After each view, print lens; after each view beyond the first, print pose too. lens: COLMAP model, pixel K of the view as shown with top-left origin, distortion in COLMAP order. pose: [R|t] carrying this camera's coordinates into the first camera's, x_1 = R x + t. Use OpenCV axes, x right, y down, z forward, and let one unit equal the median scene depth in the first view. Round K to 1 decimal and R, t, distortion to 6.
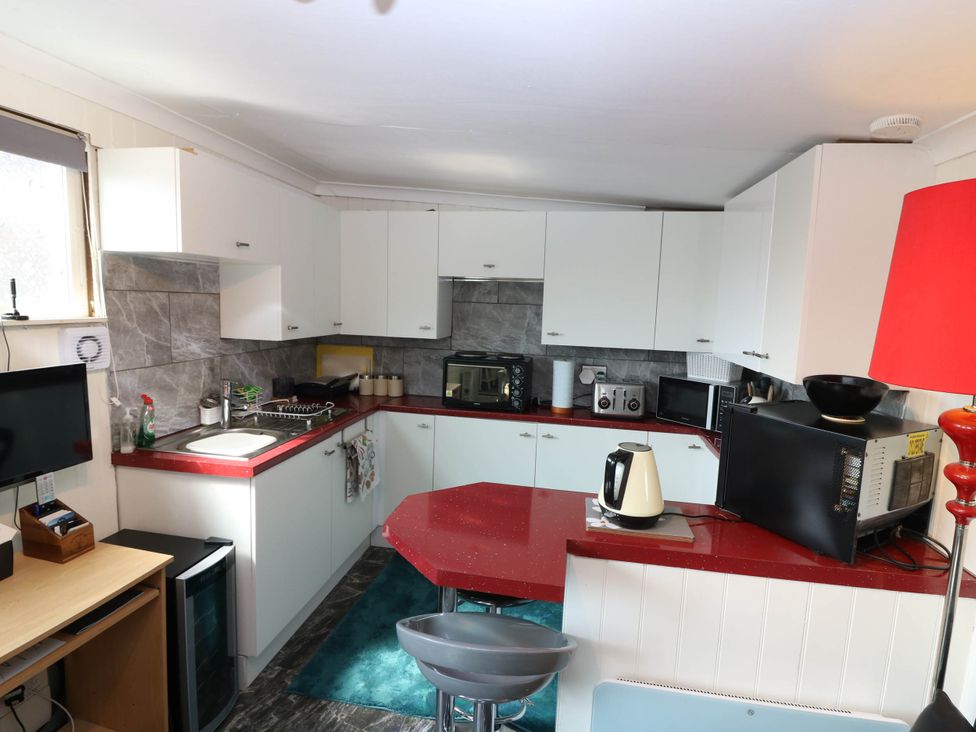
lens RADIAL K [[507.9, 0, 497.4], [0, 507.9, 356.1], [0, 0, 1]] dist [0.001240, -0.013905]
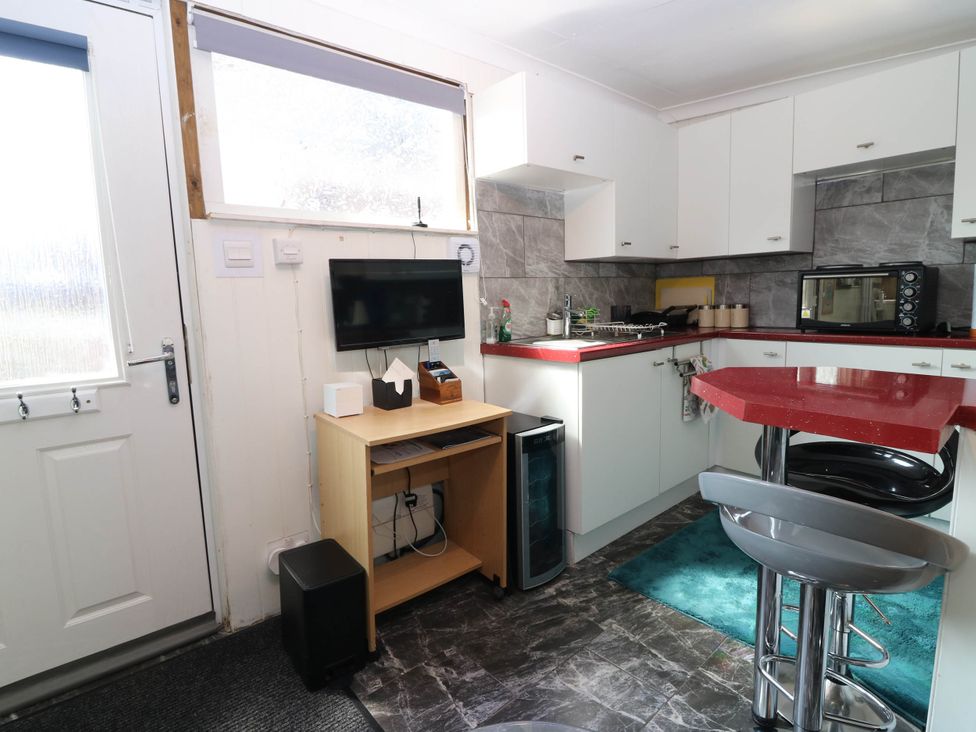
lens RADIAL K [[507.9, 0, 497.4], [0, 507.9, 356.1], [0, 0, 1]] dist [0.001240, -0.013905]
pose [[0.777384, 0.017580, -0.628781, 0.042105], [-0.011258, 0.999838, 0.014036, 0.160726], [0.628925, -0.003832, 0.777456, 0.044108]]
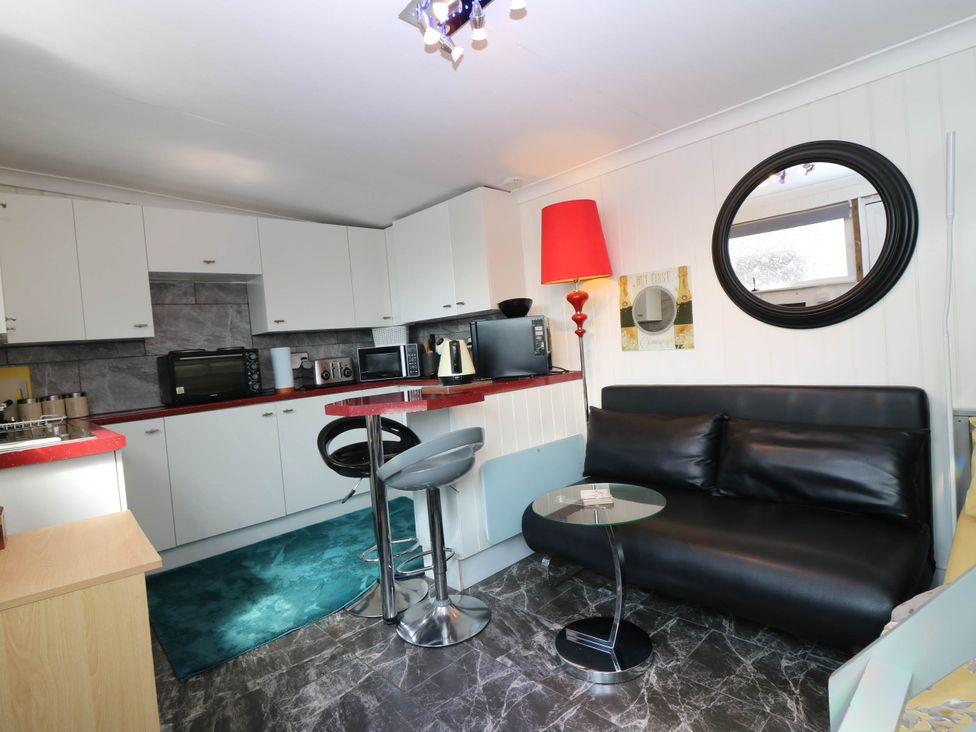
lens RADIAL K [[507.9, 0, 497.4], [0, 507.9, 356.1], [0, 0, 1]] dist [0.001240, -0.013905]
pose [[0.587114, -0.104289, 0.802759, -0.601679], [0.194674, 0.980754, -0.014966, 0.167217], [-0.785748, 0.165063, 0.596116, -0.077967]]
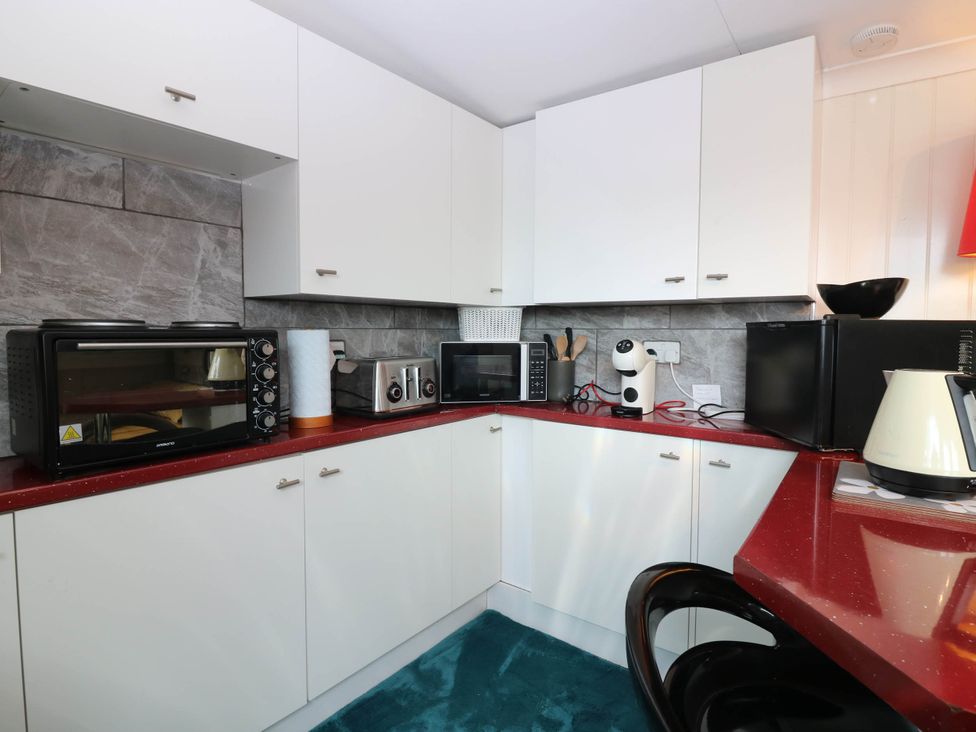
lens RADIAL K [[507.9, 0, 497.4], [0, 507.9, 356.1], [0, 0, 1]] dist [0.001240, -0.013905]
pose [[0.458060, -0.077161, 0.885566, -0.306983], [0.108526, 0.993627, 0.030442, 0.049828], [-0.882272, 0.082163, 0.463515, 0.688087]]
